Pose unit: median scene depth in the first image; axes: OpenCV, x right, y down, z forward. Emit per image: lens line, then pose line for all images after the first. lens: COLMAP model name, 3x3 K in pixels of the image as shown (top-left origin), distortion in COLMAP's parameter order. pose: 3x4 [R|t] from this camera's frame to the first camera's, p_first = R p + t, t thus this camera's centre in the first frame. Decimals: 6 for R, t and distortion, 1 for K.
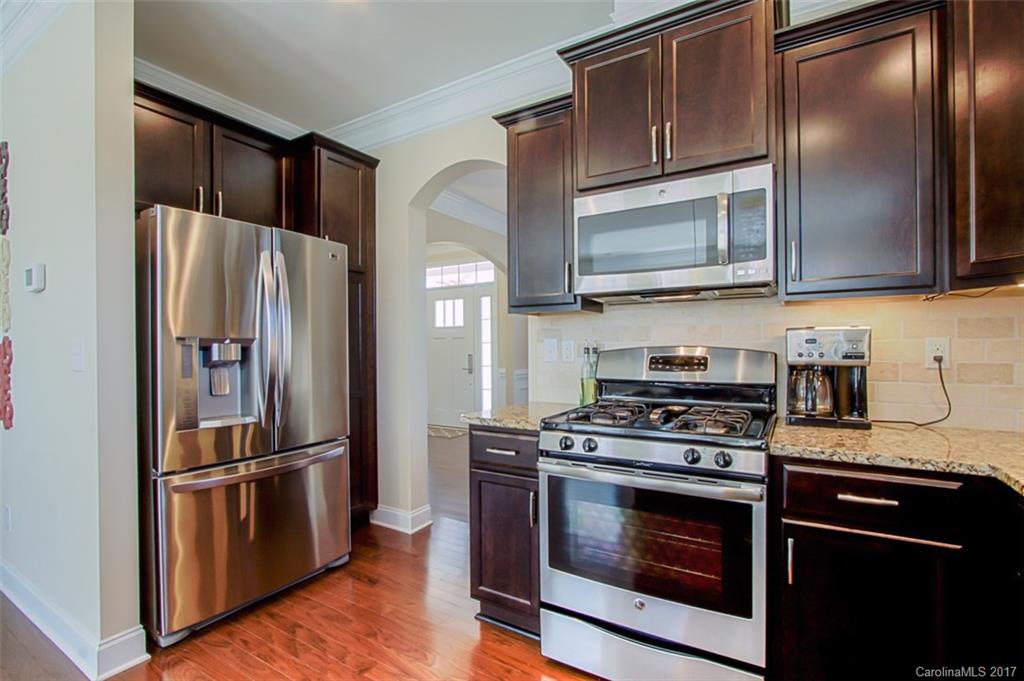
lens RADIAL K [[470.2, 0, 514.9], [0, 470.2, 348.5], [0, 0, 1]] dist [-0.019274, 0.000856]
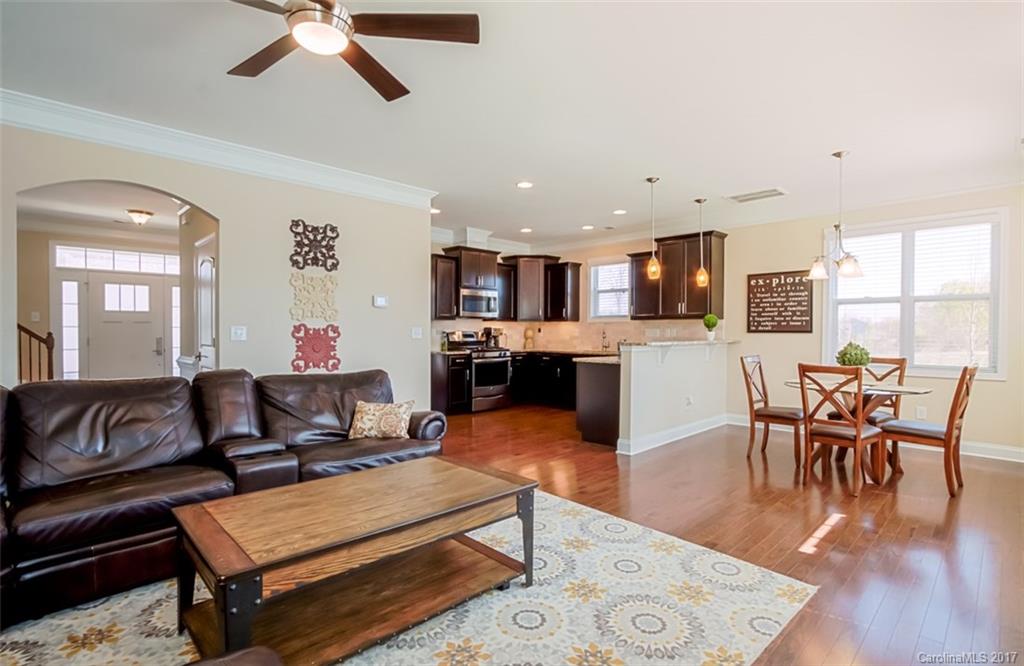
lens RADIAL K [[492.6, 0, 512.0], [0, 492.6, 333.0], [0, 0, 1]] dist [-0.001070, 0.000514]
pose [[0.255221, 0.002817, 0.966879, -3.475605], [0.001544, 0.999993, -0.003321, 0.023658], [-0.966882, 0.002340, 0.255215, -0.327997]]
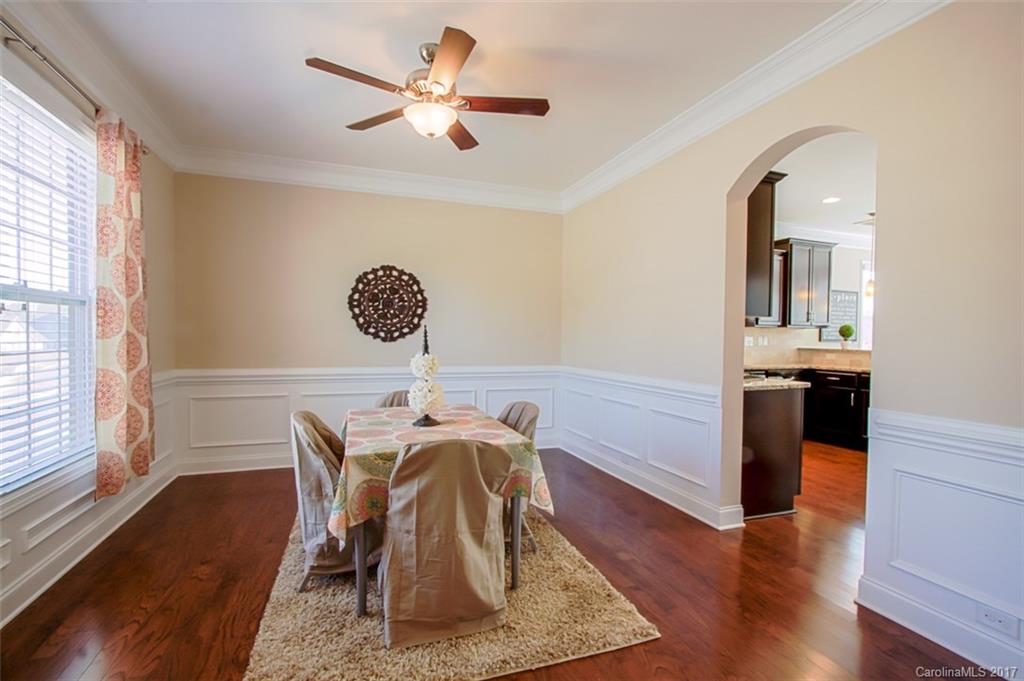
lens RADIAL K [[470.2, 0, 514.9], [0, 470.2, 348.5], [0, 0, 1]] dist [-0.019274, 0.000856]
pose [[-0.777720, -0.018783, 0.628331, -0.347512], [-0.003803, 0.999676, 0.025177, -0.011499], [-0.628600, 0.017192, -0.777539, 3.030793]]
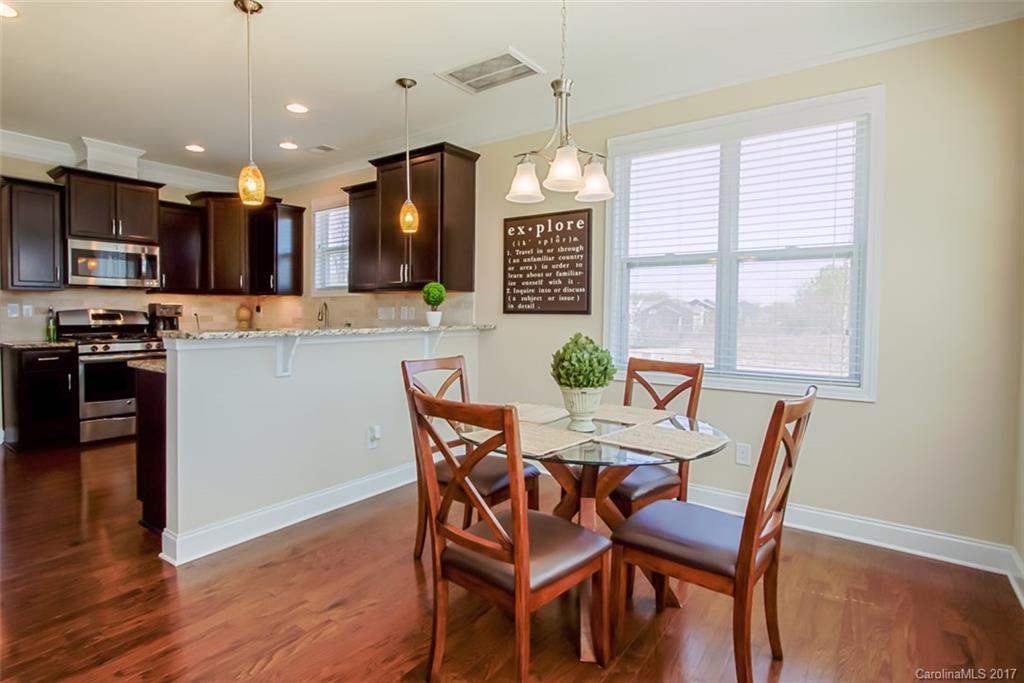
lens RADIAL K [[532.8, 0, 470.3], [0, 532.8, 324.1], [0, 0, 1]] dist [-0.004058, 0.000738]
pose [[0.127686, -0.014323, 0.991711, -2.100554], [-0.003204, 0.999885, 0.014854, 0.023786], [-0.991809, -0.005074, 0.127626, -1.140614]]
